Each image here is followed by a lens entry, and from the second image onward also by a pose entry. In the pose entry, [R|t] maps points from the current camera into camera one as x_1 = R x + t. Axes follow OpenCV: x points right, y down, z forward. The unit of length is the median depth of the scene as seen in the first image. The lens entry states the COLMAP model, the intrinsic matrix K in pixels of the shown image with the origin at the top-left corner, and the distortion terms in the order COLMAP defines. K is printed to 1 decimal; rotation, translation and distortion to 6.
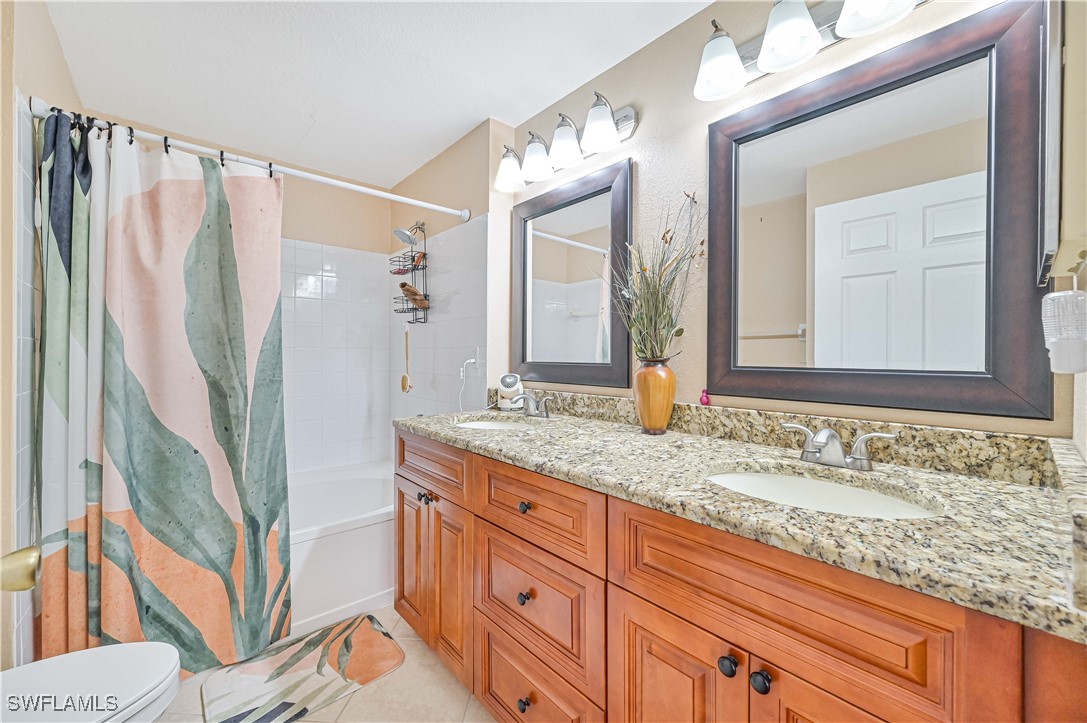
lens RADIAL K [[427.4, 0, 546.3], [0, 427.4, 357.8], [0, 0, 1]] dist [-0.002950, 0.000012]
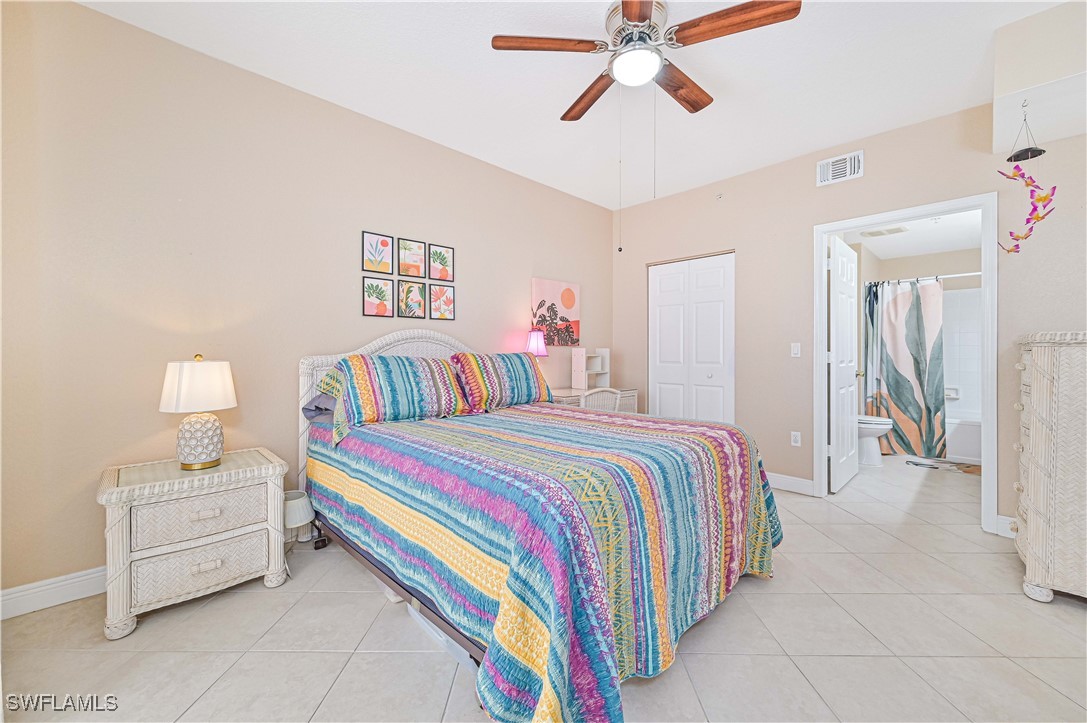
lens RADIAL K [[427.4, 0, 546.7], [0, 427.4, 354.4], [0, 0, 1]] dist [-0.002950, 0.000012]
pose [[0.055767, 0.004243, -0.998435, 2.079670], [0.004448, 0.999980, 0.004498, 0.006646], [0.998434, -0.004692, 0.055747, -1.750296]]
